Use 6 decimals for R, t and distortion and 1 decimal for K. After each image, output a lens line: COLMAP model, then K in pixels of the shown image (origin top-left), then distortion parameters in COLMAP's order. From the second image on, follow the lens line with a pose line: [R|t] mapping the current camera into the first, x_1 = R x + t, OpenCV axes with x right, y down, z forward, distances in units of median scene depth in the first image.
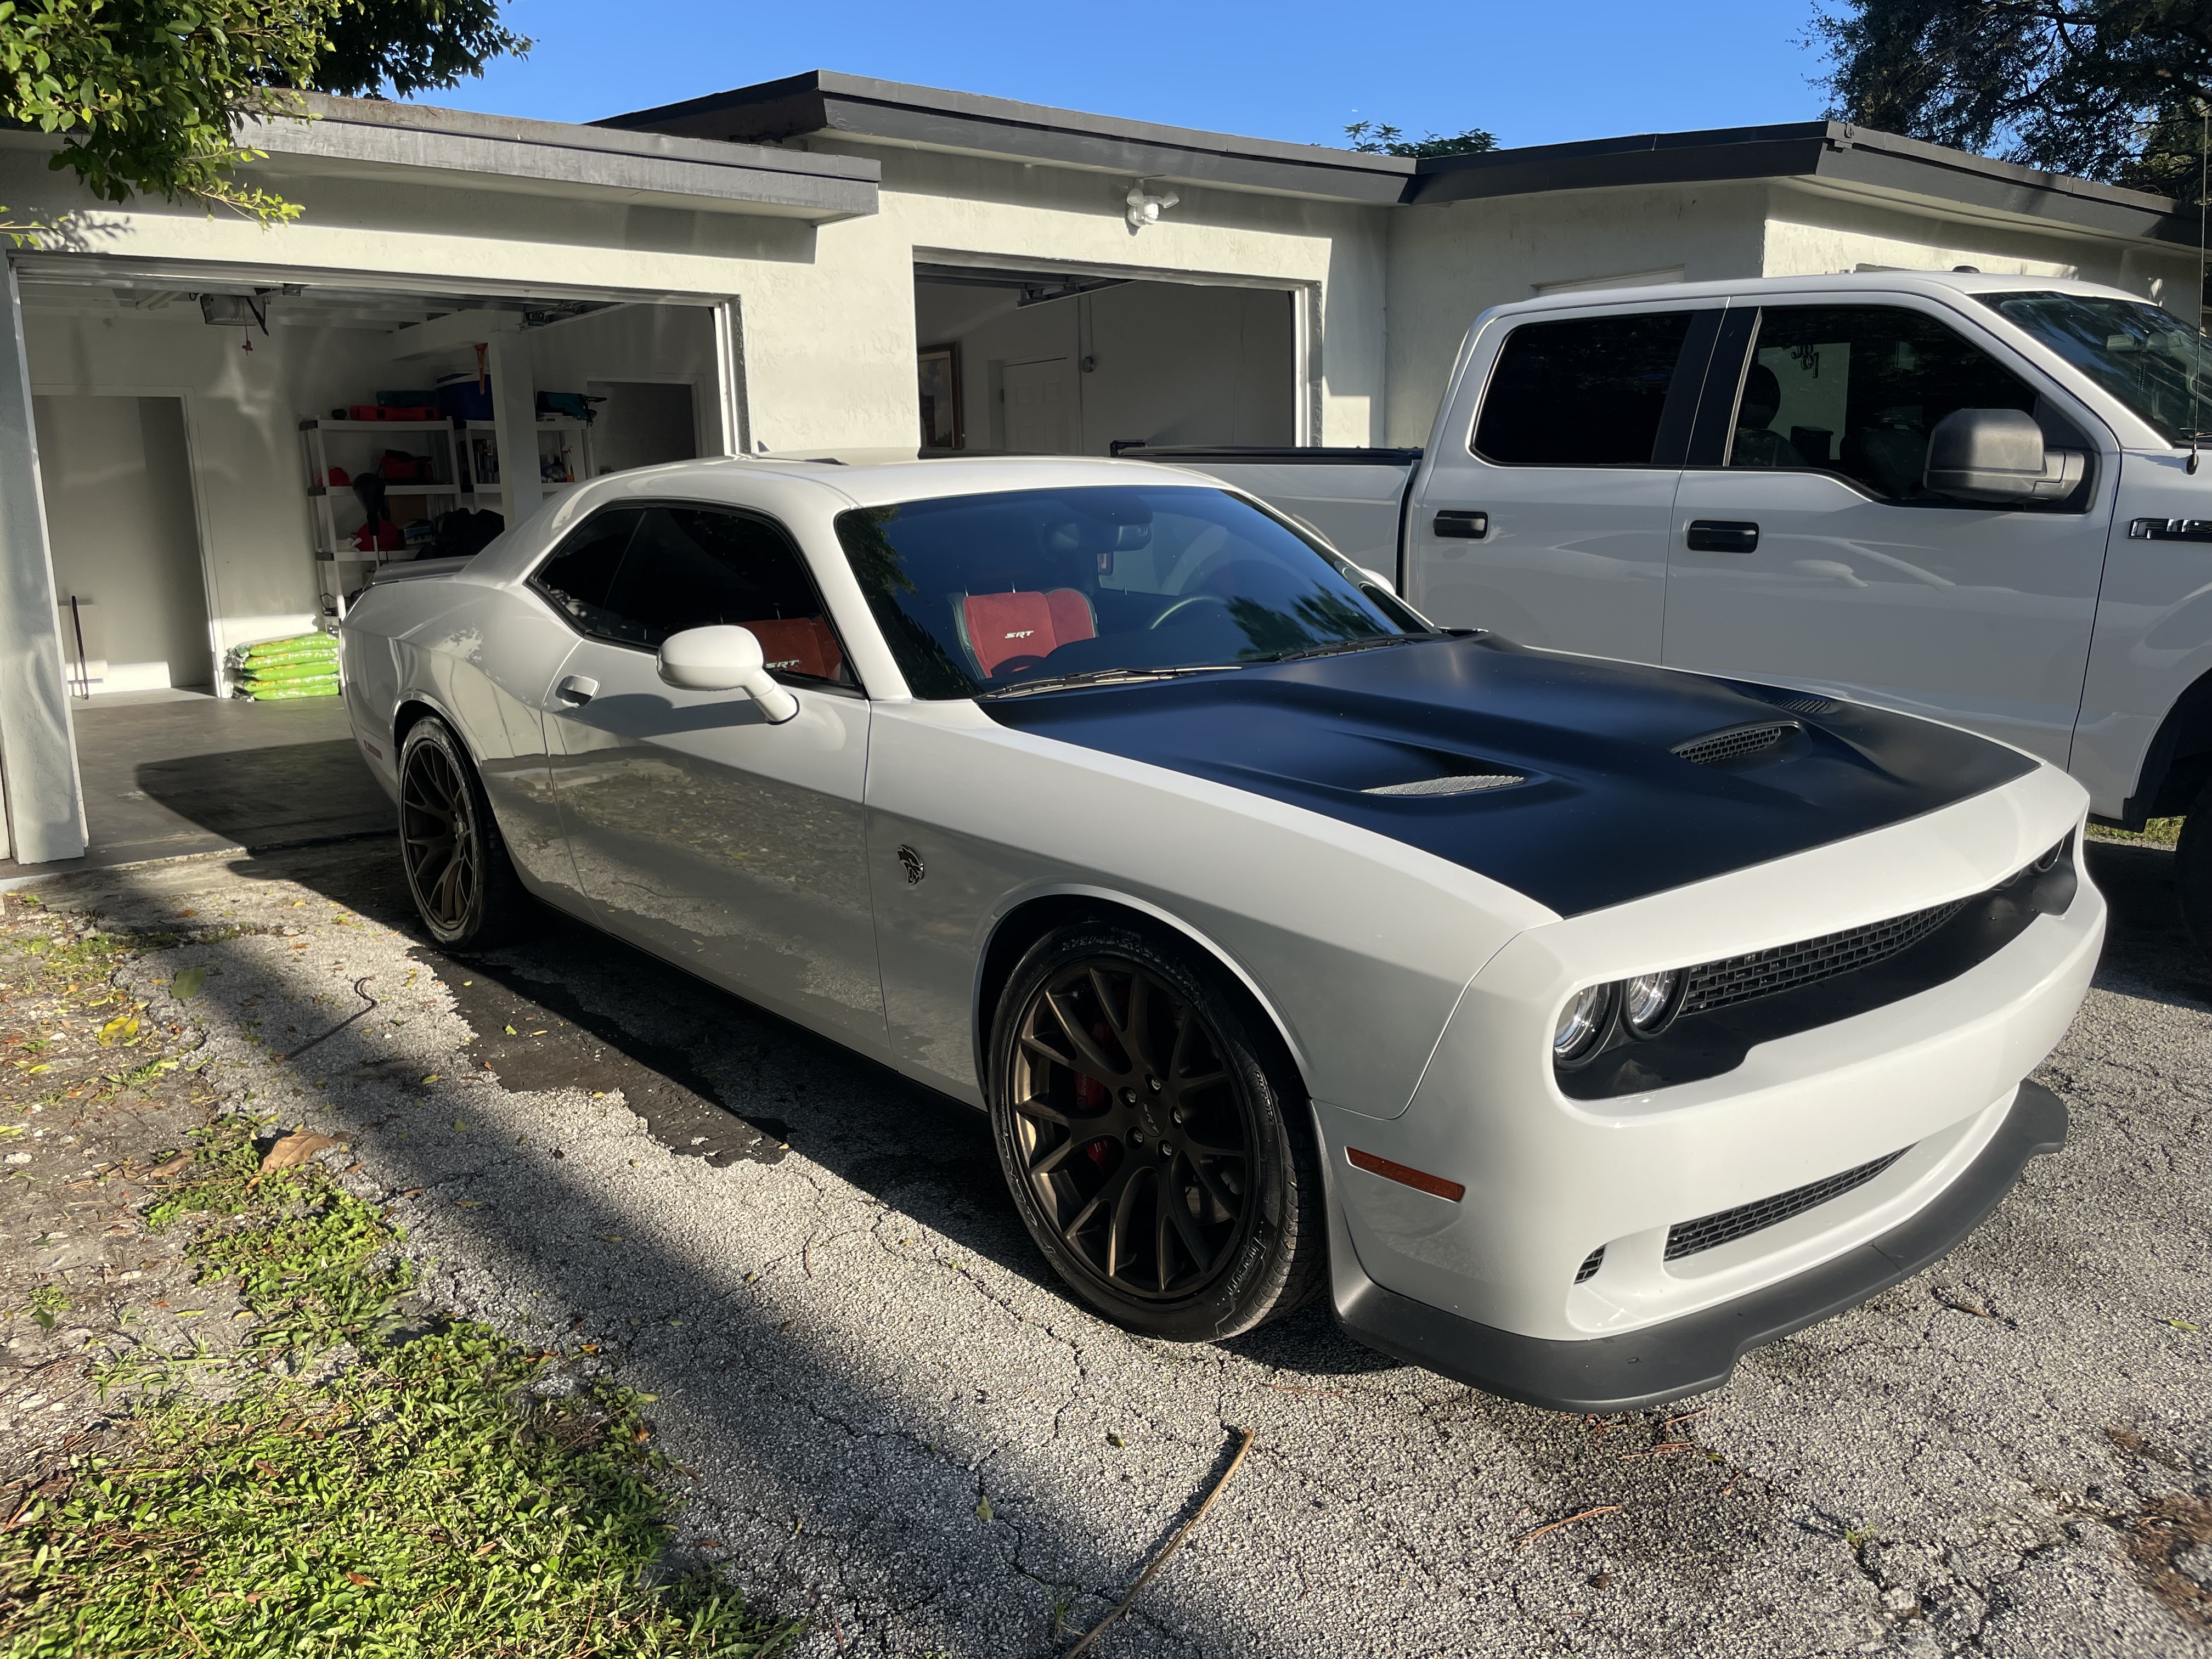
lens RADIAL K [[1699.9, 0, 1104.5], [0, 1699.9, 829.0], [0, 0, 1]] dist [0.036088, -0.039189]
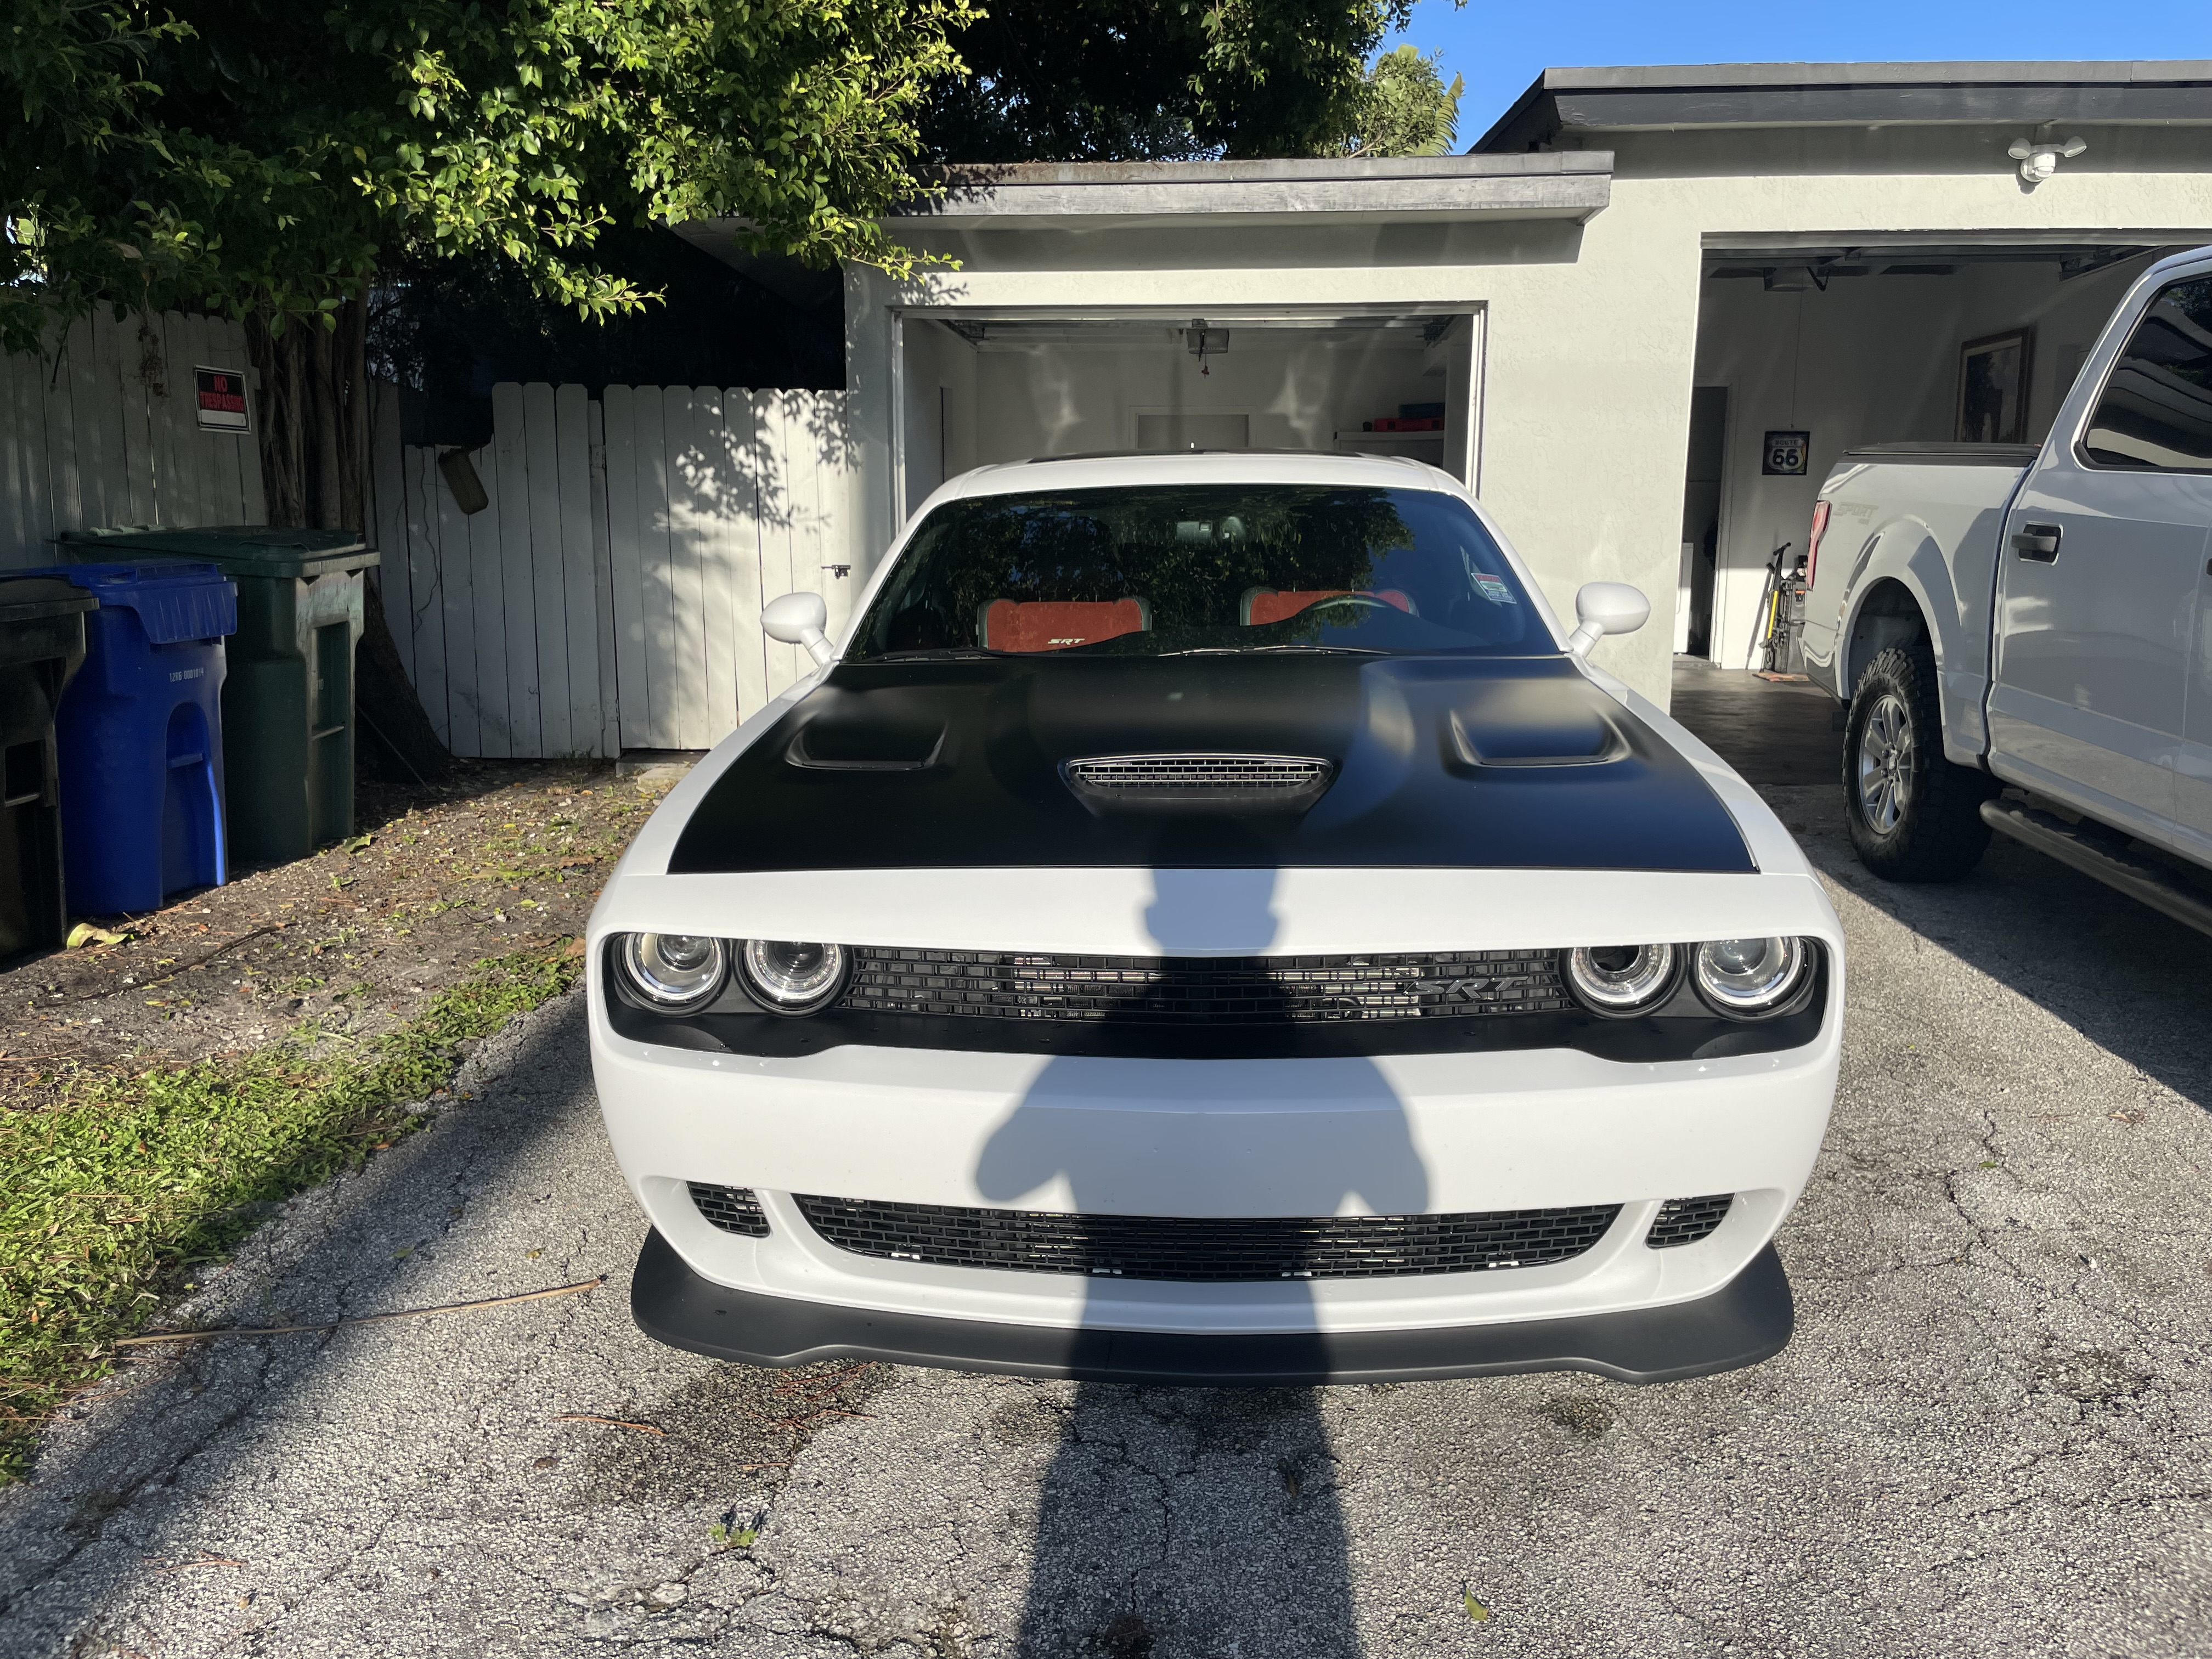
lens RADIAL K [[1699.9, 0, 1100.5], [0, 1699.9, 830.6], [0, 0, 1]] dist [0.036088, -0.039189]
pose [[0.717827, 0.147904, -0.680330, 0.346648], [-0.151578, 0.986935, 0.054627, -0.021280], [0.679521, 0.063910, 0.730867, 0.116038]]
